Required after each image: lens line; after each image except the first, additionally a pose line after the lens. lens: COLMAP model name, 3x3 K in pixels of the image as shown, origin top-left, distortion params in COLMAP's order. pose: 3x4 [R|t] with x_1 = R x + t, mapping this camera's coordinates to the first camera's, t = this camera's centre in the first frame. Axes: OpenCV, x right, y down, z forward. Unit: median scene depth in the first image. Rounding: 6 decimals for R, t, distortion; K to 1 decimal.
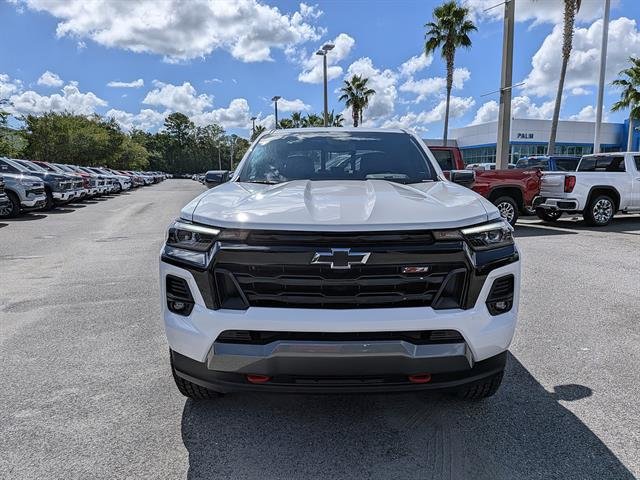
lens RADIAL K [[464.5, 0, 328.4], [0, 464.5, 239.5], [0, 0, 1]] dist [0.045047, -0.075855]
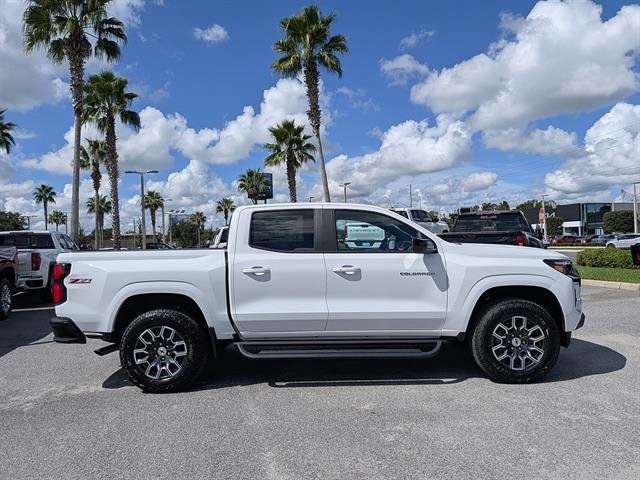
lens RADIAL K [[464.5, 0, 328.4], [0, 464.5, 239.5], [0, 0, 1]] dist [0.045047, -0.075855]
pose [[0.010278, 0.011453, 0.999882, -2.238107], [0.163398, 0.986475, -0.012978, -0.257616], [-0.986507, 0.163512, 0.008267, 1.915291]]
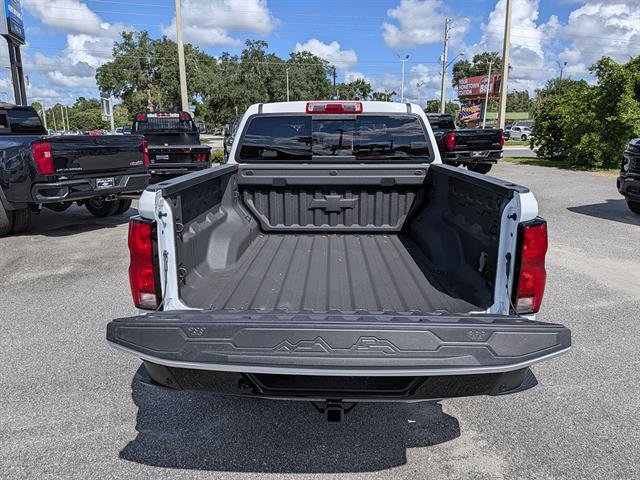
lens RADIAL K [[473.6, 0, 320.0], [0, 473.6, 240.0], [0, 0, 1]] dist [-0.006073, -0.005586]
pose [[-0.999849, 0.002833, 0.017117, 0.056233], [0.008762, 0.933981, 0.357215, -0.625178], [-0.014975, 0.357312, -0.933865, 3.844218]]
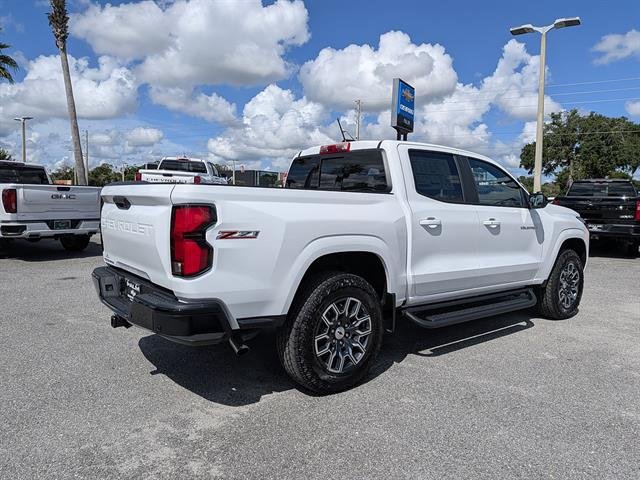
lens RADIAL K [[464.5, 0, 328.4], [0, 464.5, 239.5], [0, 0, 1]] dist [0.045047, -0.075855]
pose [[-0.644128, -0.072873, 0.761439, -1.320391], [0.082074, 0.983120, 0.163518, -0.433488], [-0.760502, 0.167821, -0.627274, 3.500588]]
